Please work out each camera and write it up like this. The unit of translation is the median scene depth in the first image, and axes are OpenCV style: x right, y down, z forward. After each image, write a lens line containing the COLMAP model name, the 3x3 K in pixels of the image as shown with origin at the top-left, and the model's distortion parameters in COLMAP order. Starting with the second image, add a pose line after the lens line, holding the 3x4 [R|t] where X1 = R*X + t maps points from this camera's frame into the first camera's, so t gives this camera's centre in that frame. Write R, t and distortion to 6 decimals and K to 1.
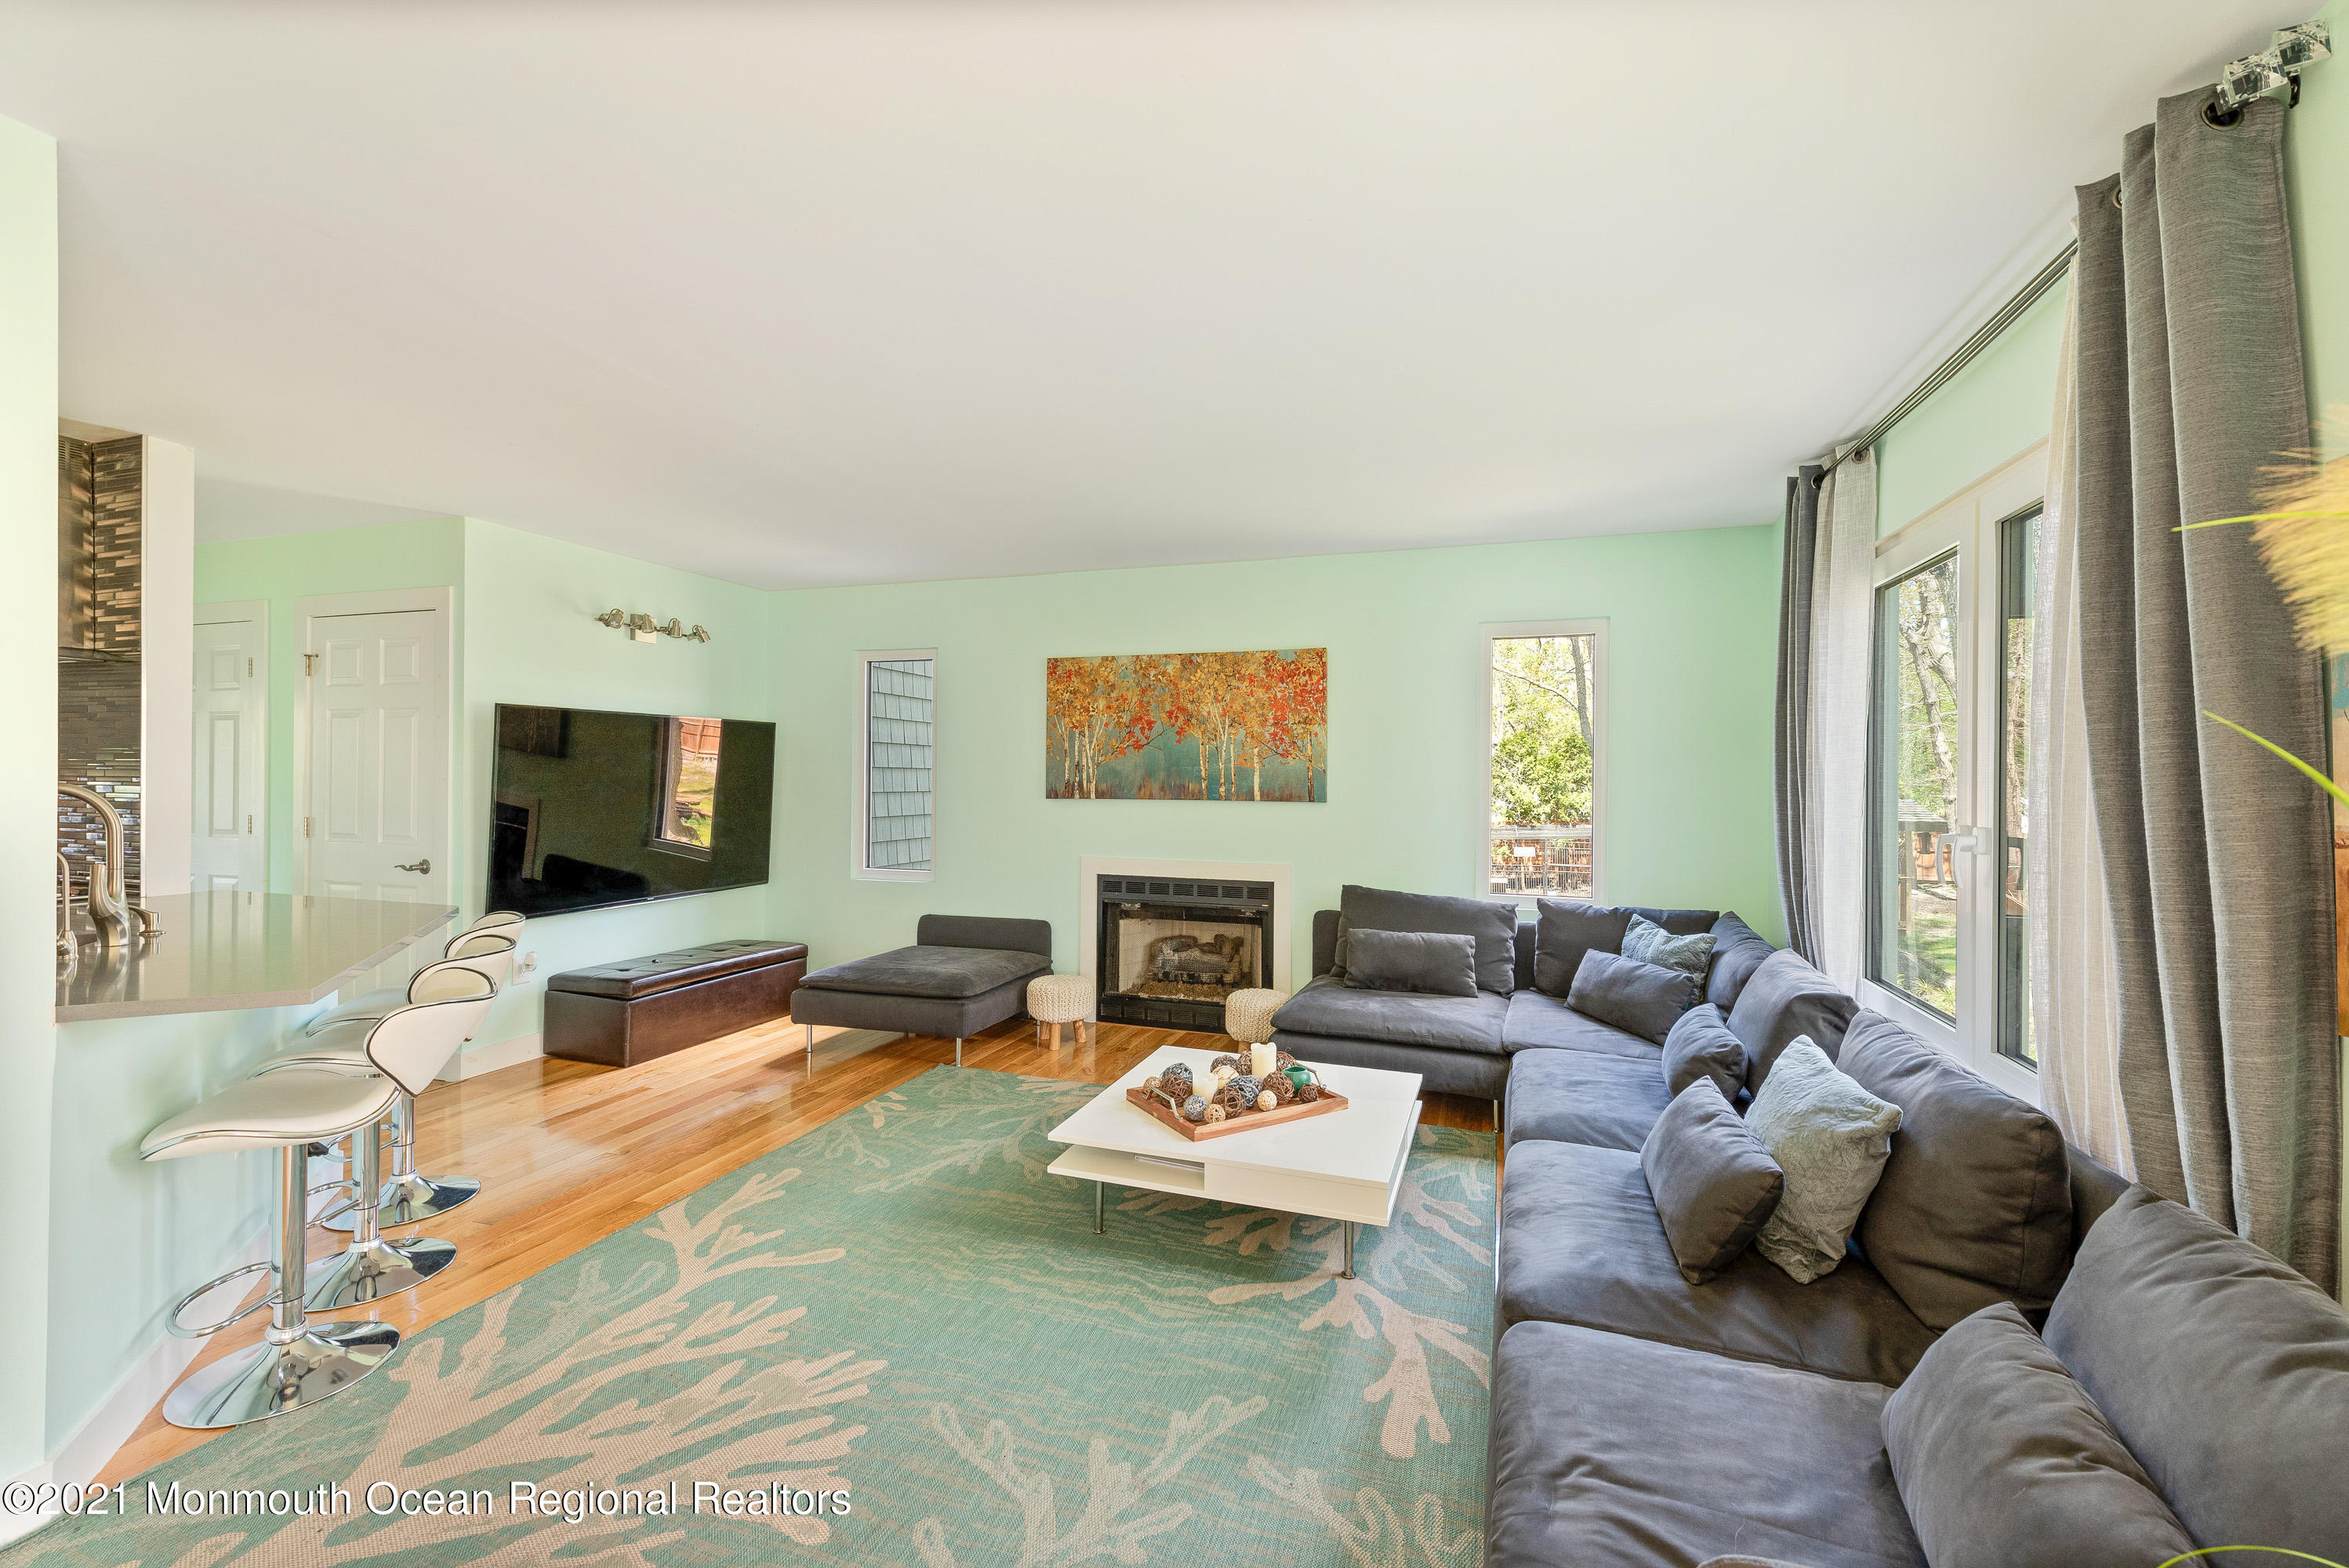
lens RADIAL K [[972.2, 0, 1174.6], [0, 972.2, 782.3], [0, 0, 1]] dist [0.013954, -0.000486]
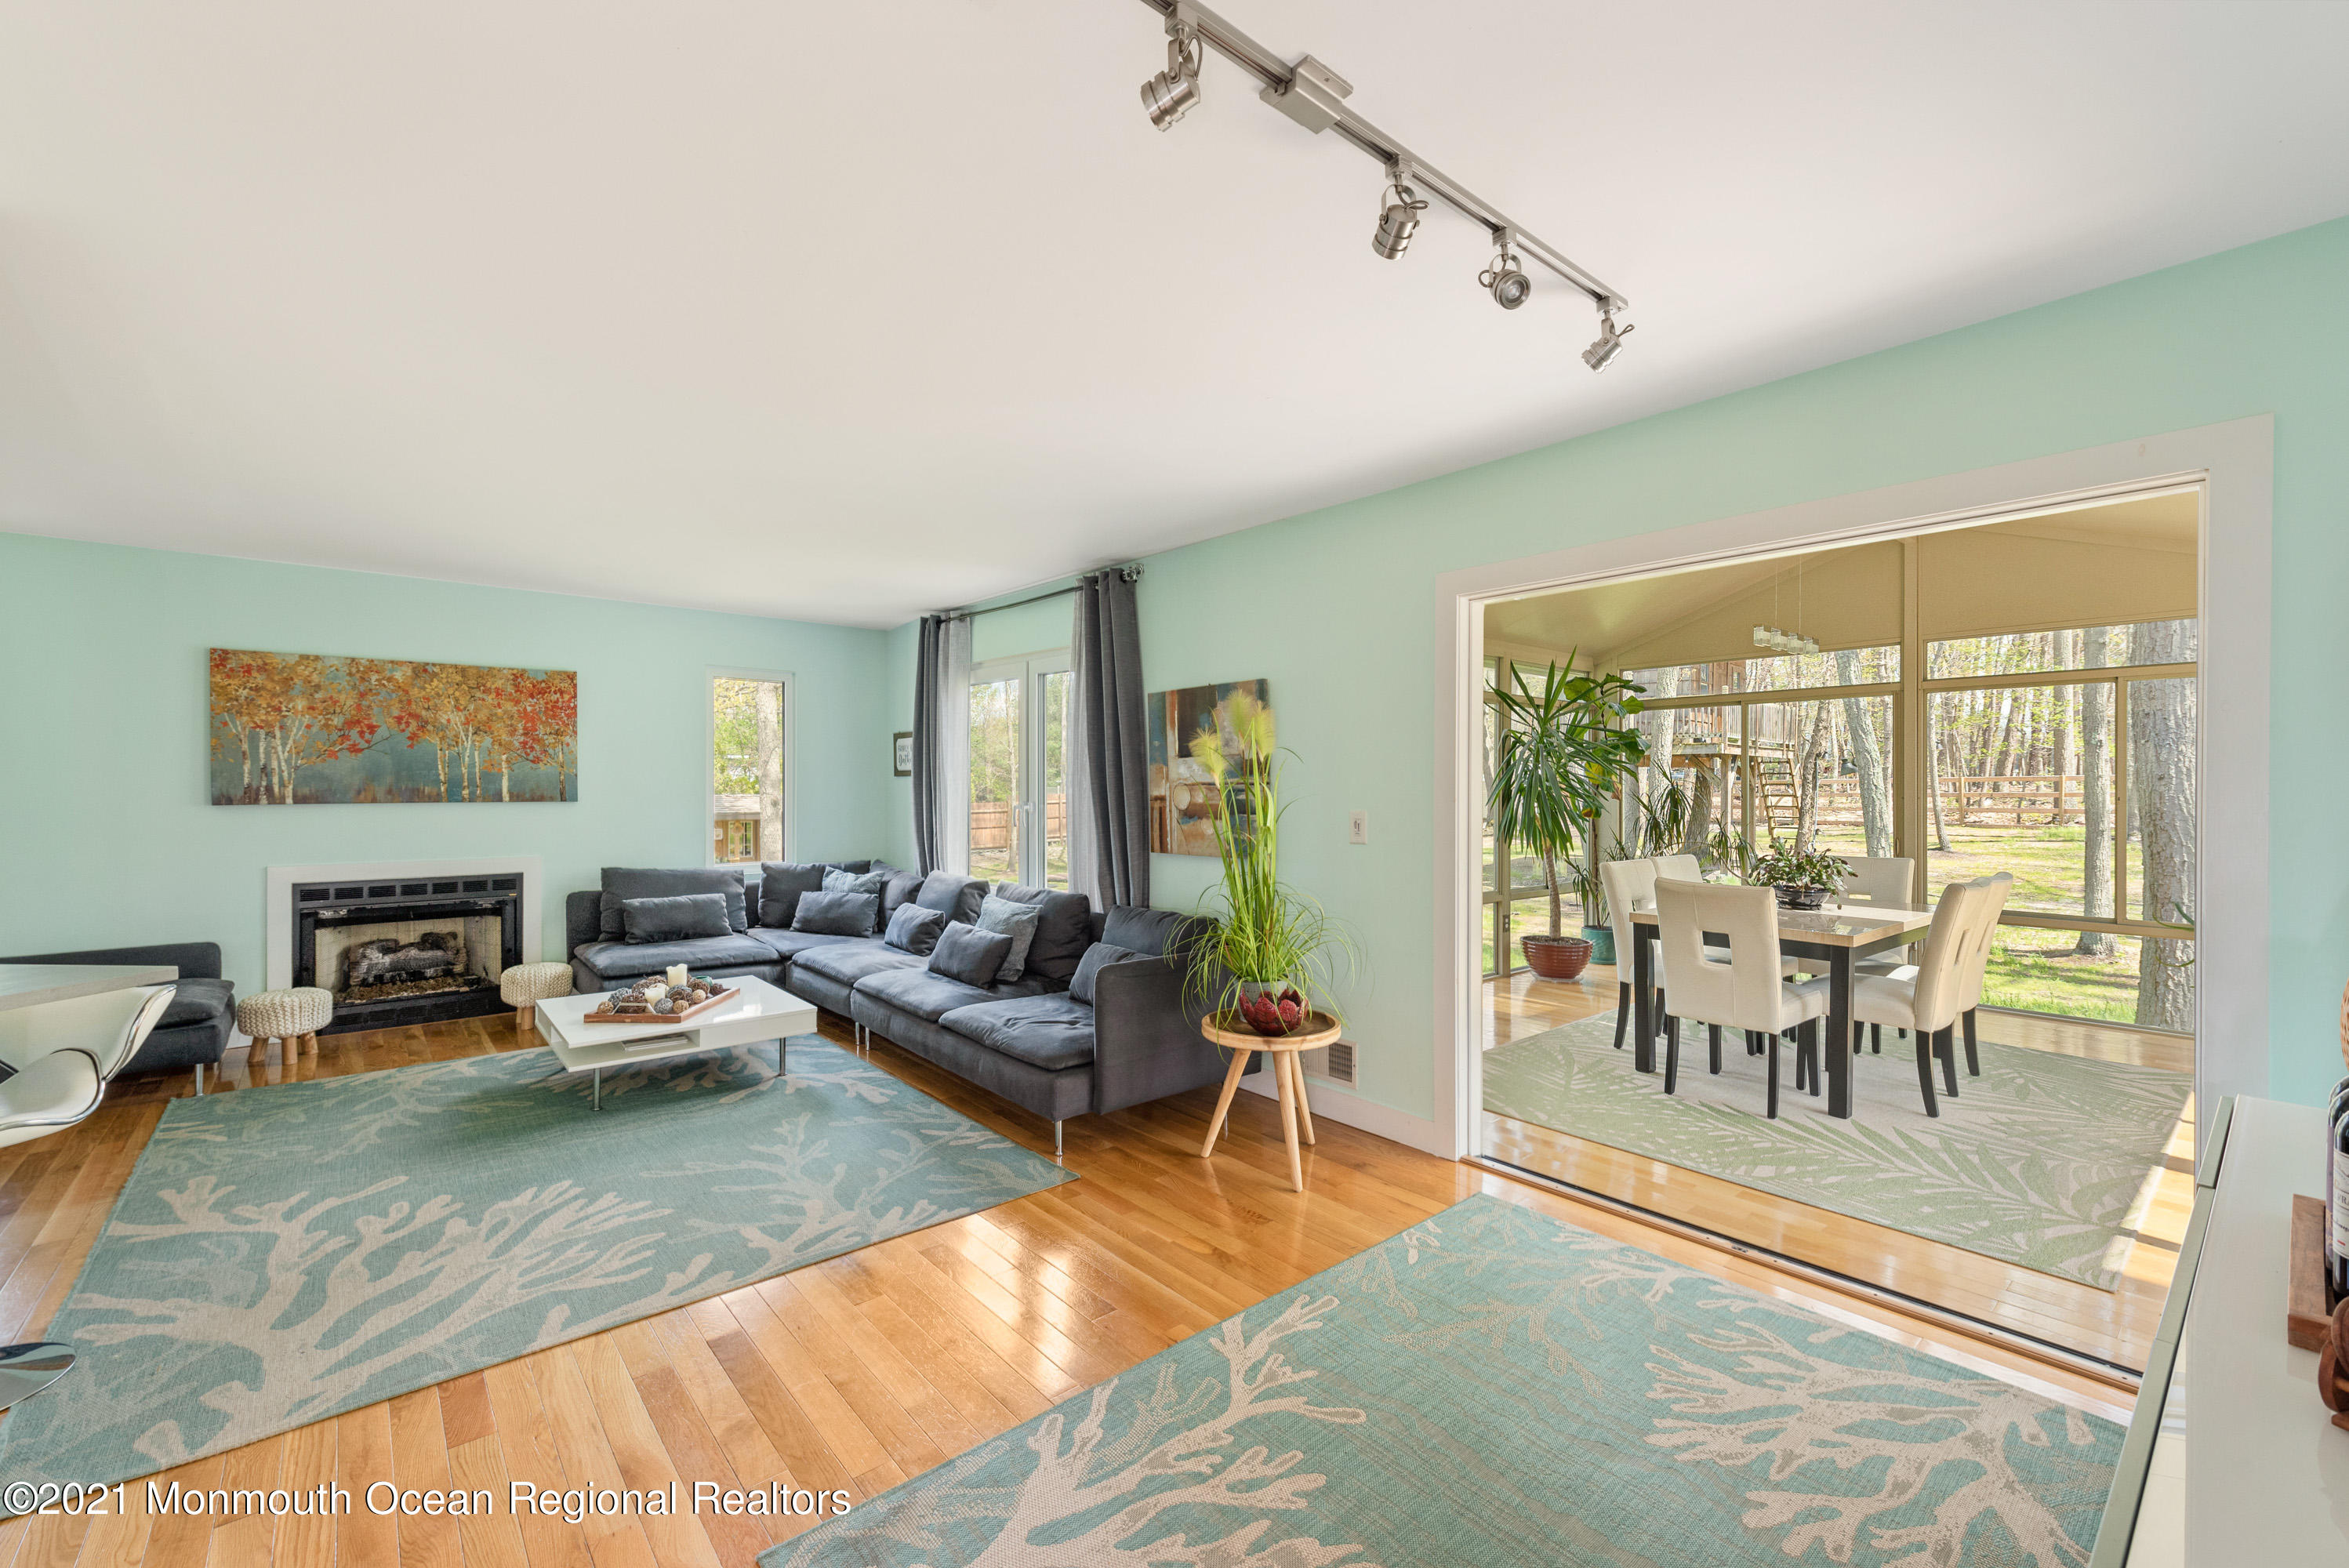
lens RADIAL K [[972.2, 0, 1178.0], [0, 972.2, 784.6], [0, 0, 1]] dist [0.013954, -0.000486]
pose [[0.511626, -0.007066, 0.859179, -0.495613], [0.005425, 0.999973, 0.004994, -0.002074], [-0.859191, 0.002106, 0.511650, -0.246825]]
